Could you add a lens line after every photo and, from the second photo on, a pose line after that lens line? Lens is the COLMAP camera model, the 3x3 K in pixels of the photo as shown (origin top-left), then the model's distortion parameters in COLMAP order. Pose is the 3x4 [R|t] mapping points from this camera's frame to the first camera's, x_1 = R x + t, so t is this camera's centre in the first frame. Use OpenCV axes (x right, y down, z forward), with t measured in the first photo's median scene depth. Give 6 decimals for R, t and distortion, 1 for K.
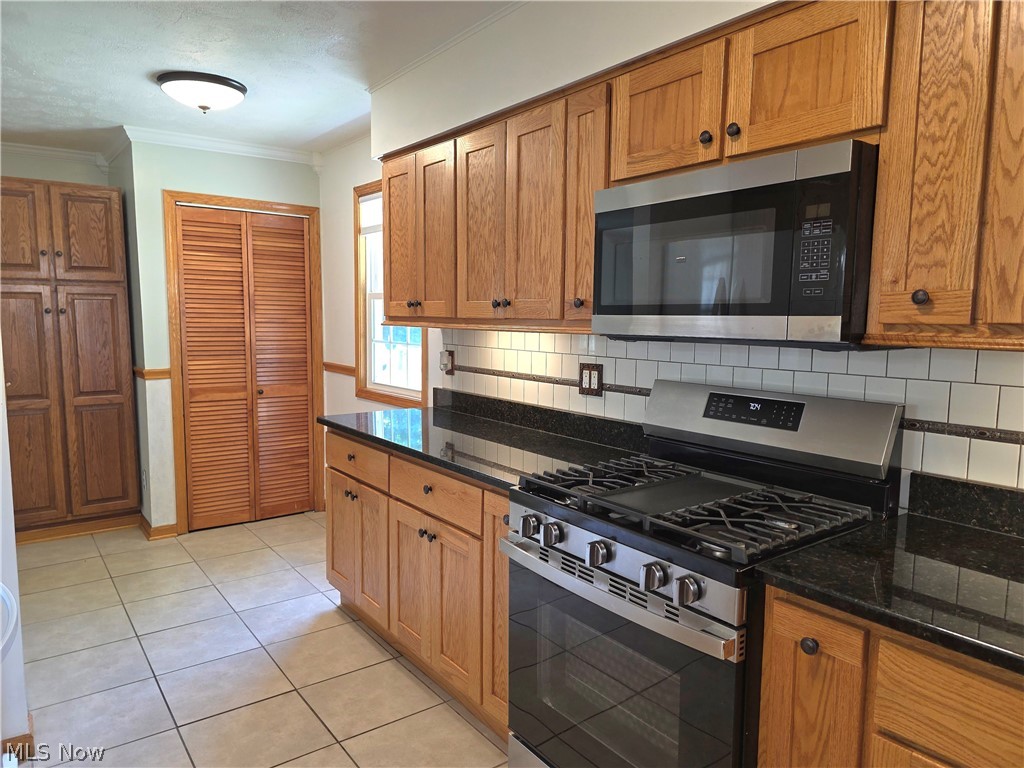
lens RADIAL K [[673.2, 0, 524.5], [0, 673.2, 399.0], [0, 0, 1]] dist [0.044001, -0.044321]
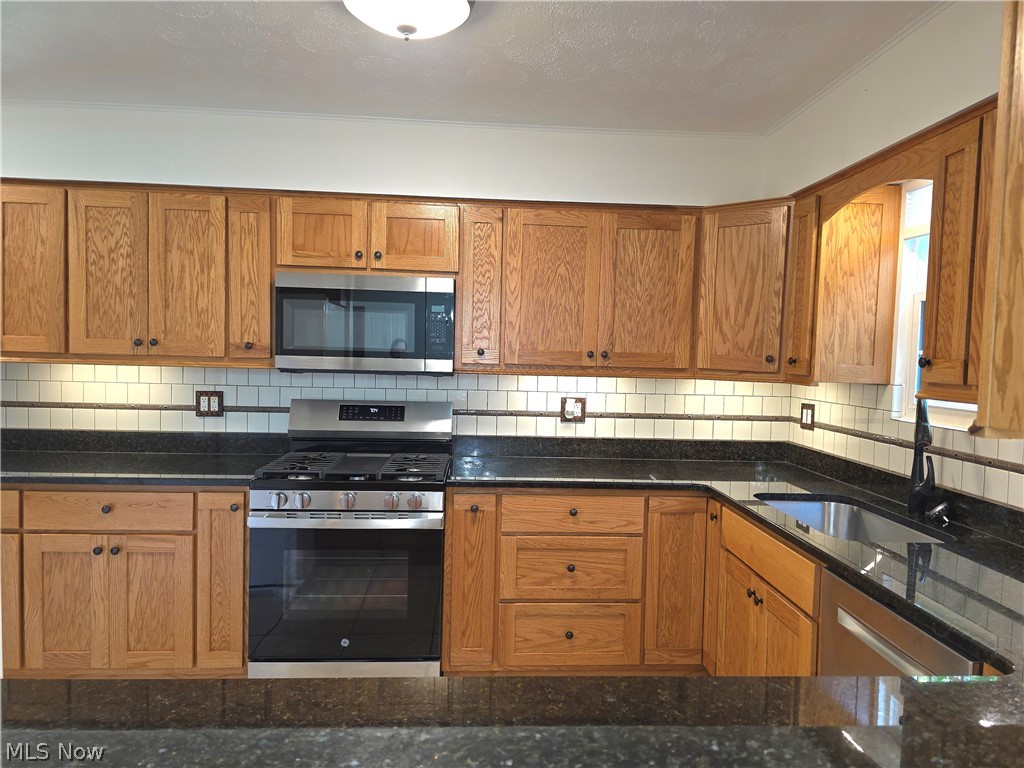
lens RADIAL K [[710.1, 0, 530.6], [0, 710.1, 388.6], [0, 0, 1]] dist [0.046468, -0.054466]
pose [[0.559440, -0.038091, 0.827995, -0.758284], [0.081149, 0.996662, -0.008978, 0.003829], [-0.824889, 0.072213, 0.560663, -0.265902]]
